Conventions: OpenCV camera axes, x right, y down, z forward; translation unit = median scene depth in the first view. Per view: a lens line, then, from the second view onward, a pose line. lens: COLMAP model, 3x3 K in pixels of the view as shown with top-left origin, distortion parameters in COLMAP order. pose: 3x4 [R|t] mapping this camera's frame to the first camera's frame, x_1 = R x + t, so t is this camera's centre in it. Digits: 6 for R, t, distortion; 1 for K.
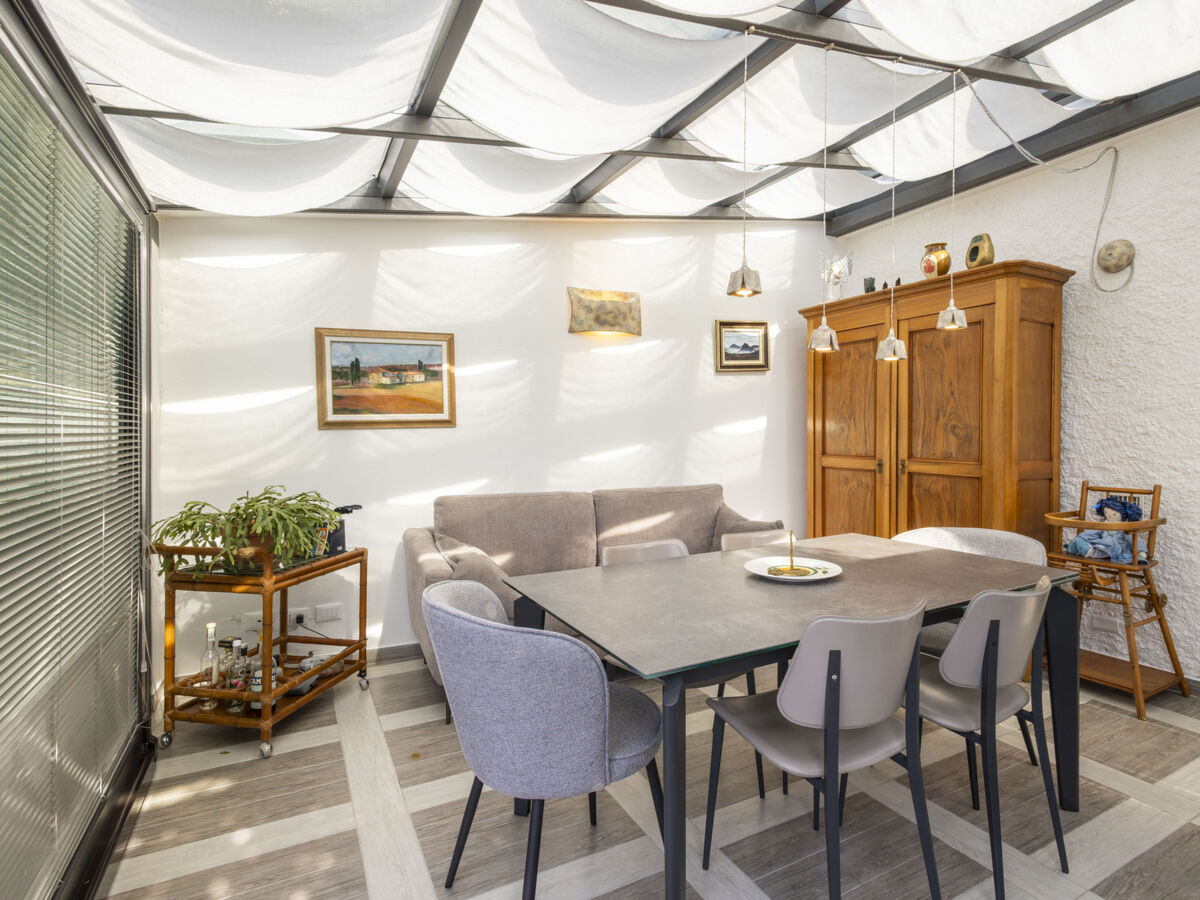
lens RADIAL K [[600.1, 0, 600.2], [0, 600.1, 434.2], [0, 0, 1]] dist [0.002272, 0.000756]
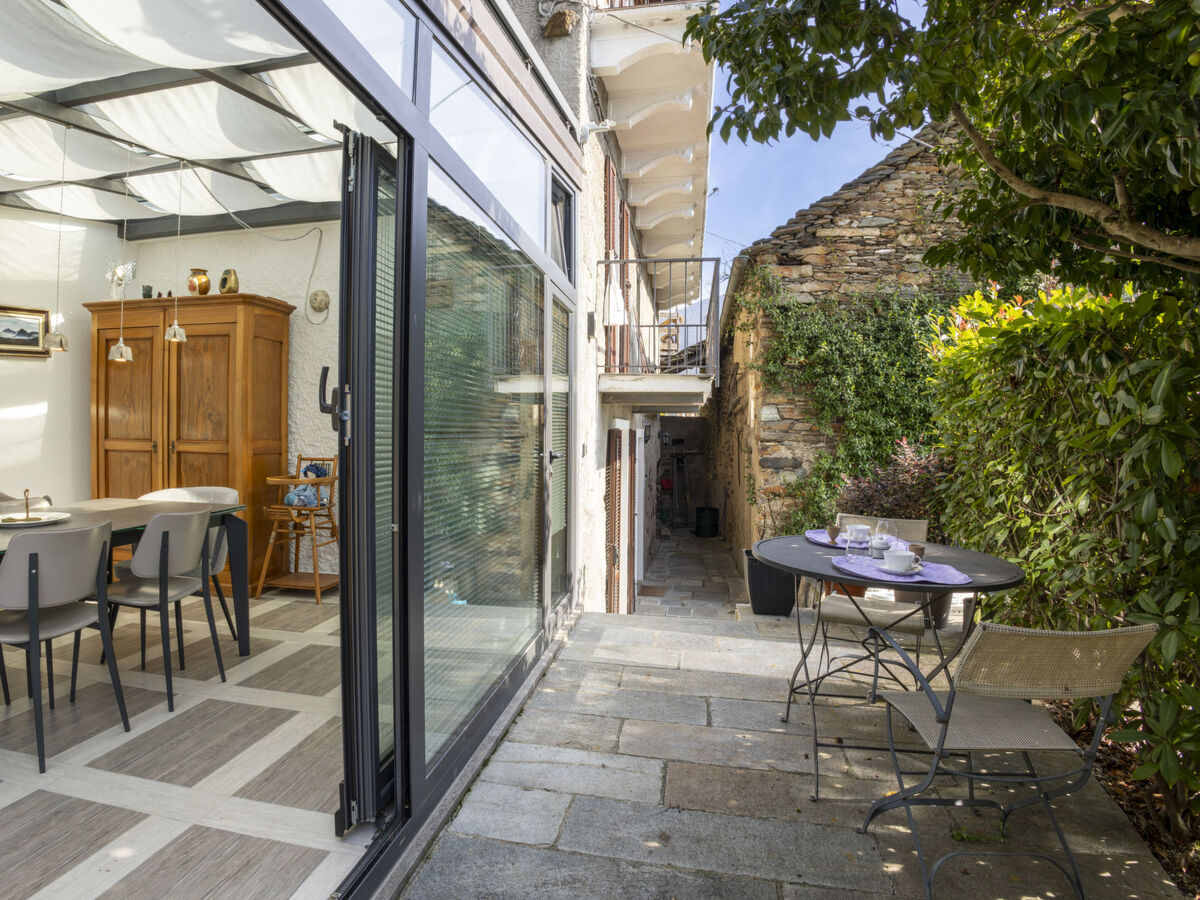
lens RADIAL K [[703.1, 0, 598.8], [0, 703.1, 441.6], [0, 0, 1]] dist [-0.042276, 0.000691]
pose [[0.656633, -0.001120, 0.754209, 0.016487], [-0.005281, 0.999968, 0.006082, 0.031684], [-0.754192, -0.007977, 0.656606, -0.589900]]
